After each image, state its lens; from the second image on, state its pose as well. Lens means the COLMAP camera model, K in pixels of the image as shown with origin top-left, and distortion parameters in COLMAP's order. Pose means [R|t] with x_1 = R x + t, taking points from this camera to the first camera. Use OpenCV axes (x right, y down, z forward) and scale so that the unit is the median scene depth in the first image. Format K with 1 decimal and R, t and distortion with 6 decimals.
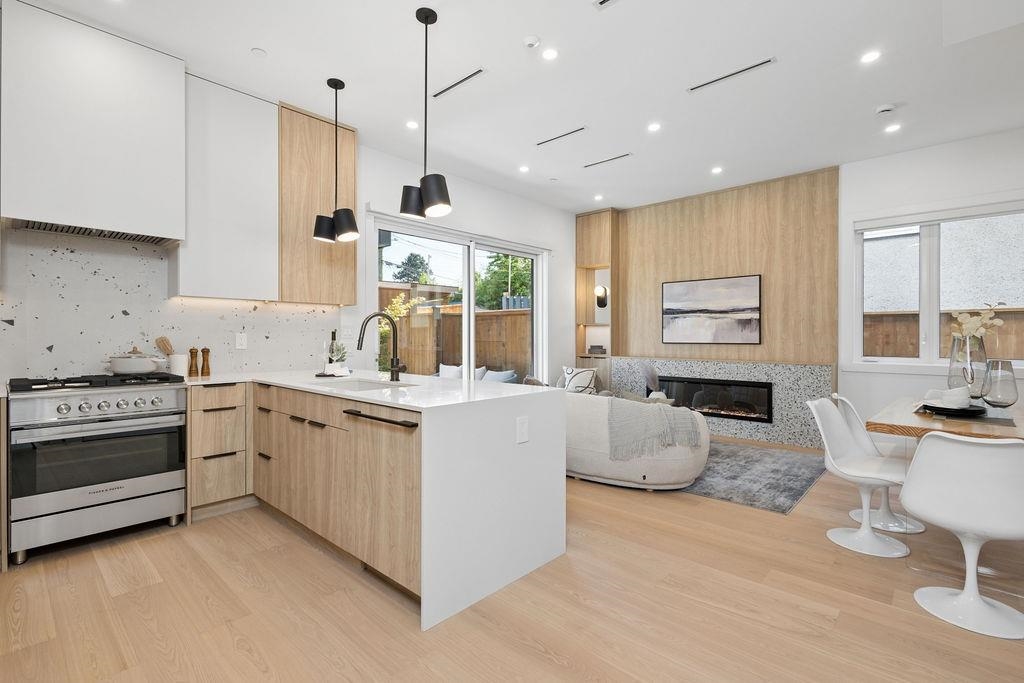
lens RADIAL K [[470.9, 0, 512.4], [0, 470.9, 339.4], [0, 0, 1]] dist [0.006909, -0.001644]
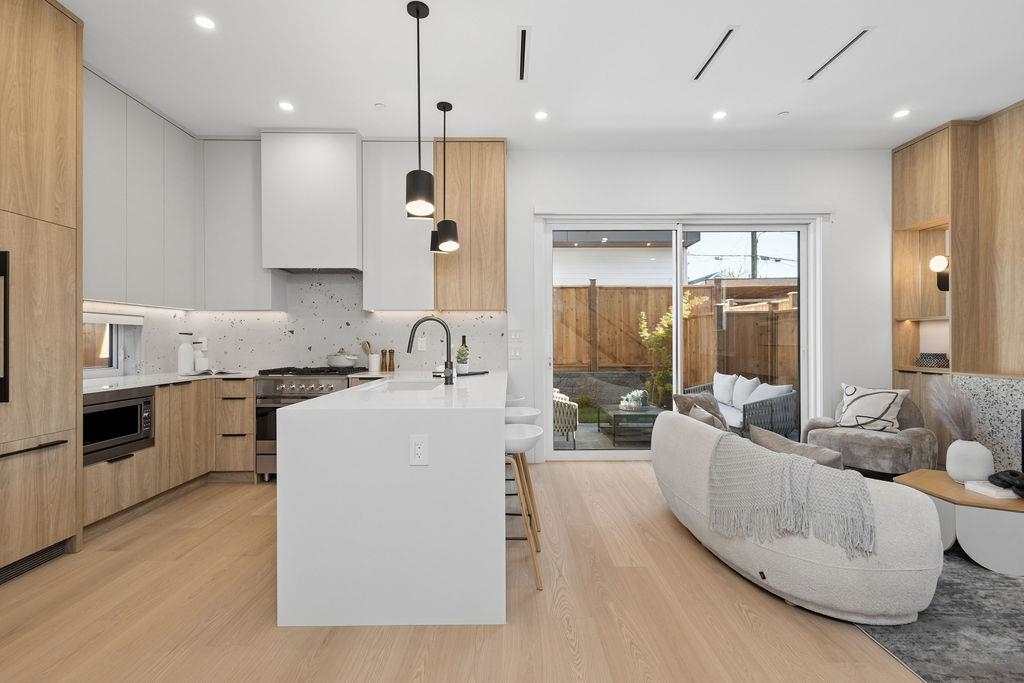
lens RADIAL K [[470.9, 0, 512.4], [0, 470.9, 339.4], [0, 0, 1]] dist [0.006909, -0.001644]
pose [[0.685390, -0.004509, -0.728162, 0.533849], [-0.001047, 0.999974, -0.007177, -0.000371], [0.728175, 0.005681, 0.685367, 0.384400]]
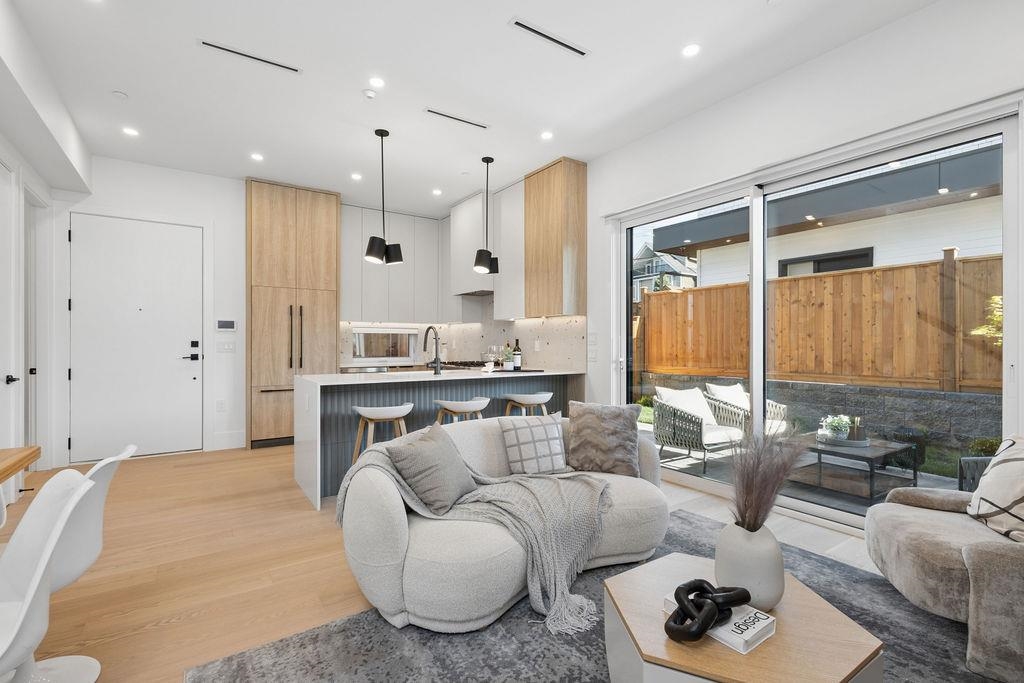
lens RADIAL K [[470.9, 0, 512.4], [0, 470.9, 339.4], [0, 0, 1]] dist [0.006909, -0.001644]
pose [[-0.226201, -0.009040, -0.974039, 0.982135], [-0.007245, 0.999945, -0.007598, -0.005663], [0.974054, 0.005338, -0.226254, 1.426658]]
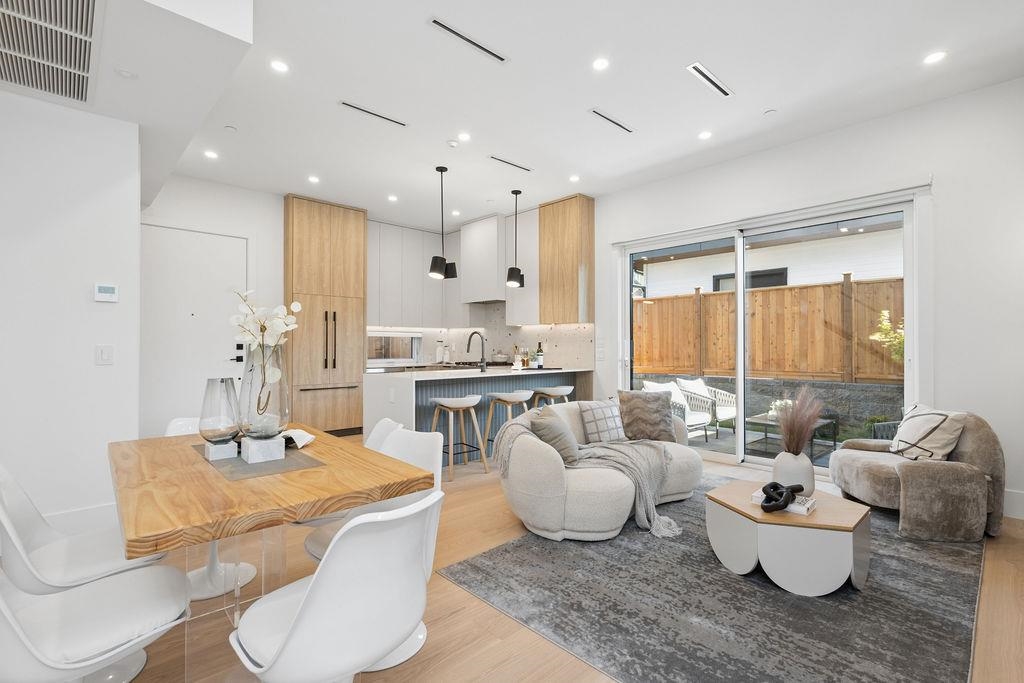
lens RADIAL K [[468.5, 0, 512.2], [0, 468.5, 338.3], [0, 0, 1]] dist [0.006683, 0.000760]
pose [[-0.067709, -0.016913, -0.997562, 1.296965], [-0.006678, 0.999842, -0.016498, -0.003357], [0.997683, 0.005544, -0.067811, 1.131180]]
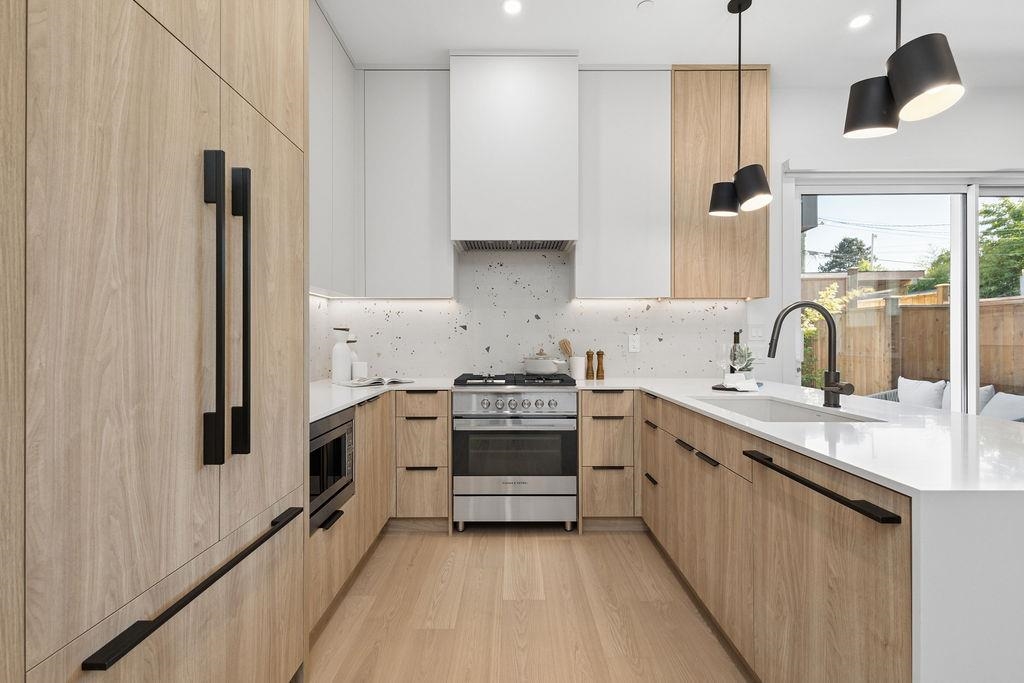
lens RADIAL K [[470.9, 0, 512.4], [0, 470.9, 339.4], [0, 0, 1]] dist [0.006909, -0.001644]
pose [[0.679829, -0.002613, -0.733366, -0.067486], [-0.001947, 0.999984, -0.005368, 0.000620], [0.733368, 0.005077, 0.679813, 0.223107]]
